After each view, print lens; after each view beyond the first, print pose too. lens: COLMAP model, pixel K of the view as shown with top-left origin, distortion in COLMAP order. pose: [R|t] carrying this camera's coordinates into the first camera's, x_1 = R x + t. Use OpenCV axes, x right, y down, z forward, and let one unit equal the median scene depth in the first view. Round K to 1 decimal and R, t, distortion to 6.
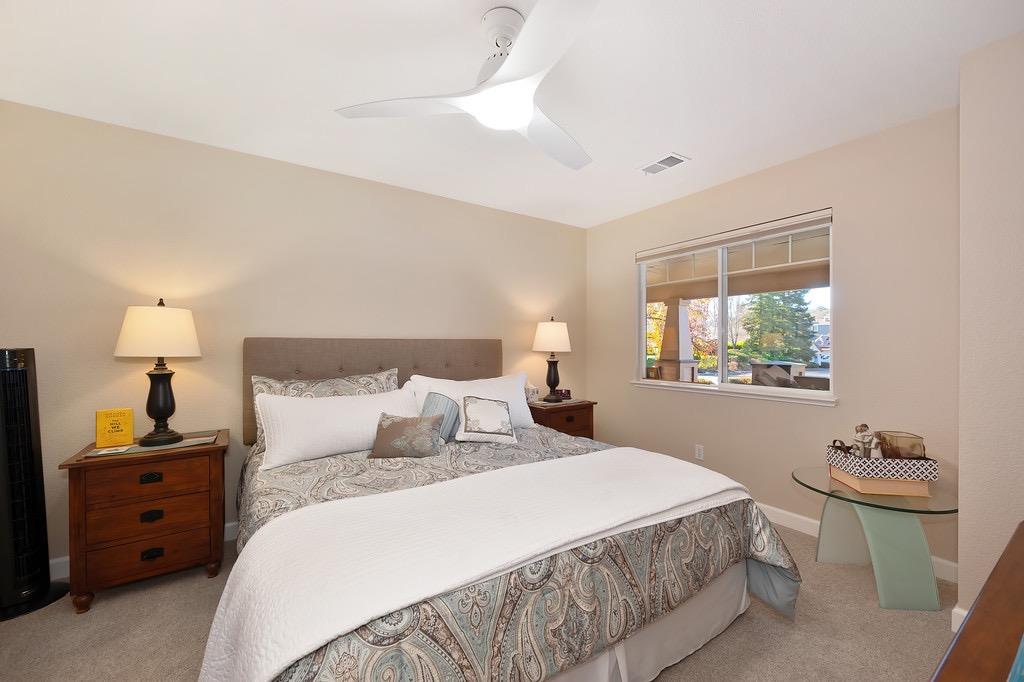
lens RADIAL K [[402.4, 0, 511.0], [0, 402.4, 343.8], [0, 0, 1]] dist [-0.001303, -0.000087]
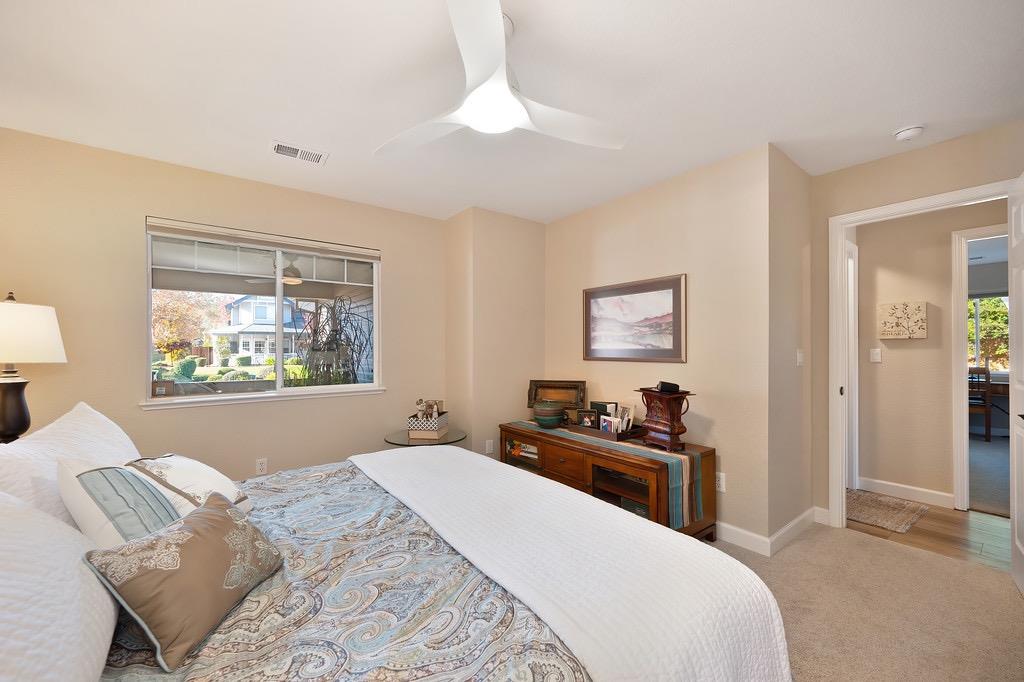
lens RADIAL K [[402.4, 0, 510.8], [0, 402.4, 344.7], [0, 0, 1]] dist [-0.001303, -0.000087]
pose [[-0.077249, 0.009819, 0.996963, -0.425354], [0.001550, 0.999951, -0.009729, 0.002465], [-0.997011, 0.000794, -0.077261, 0.440646]]
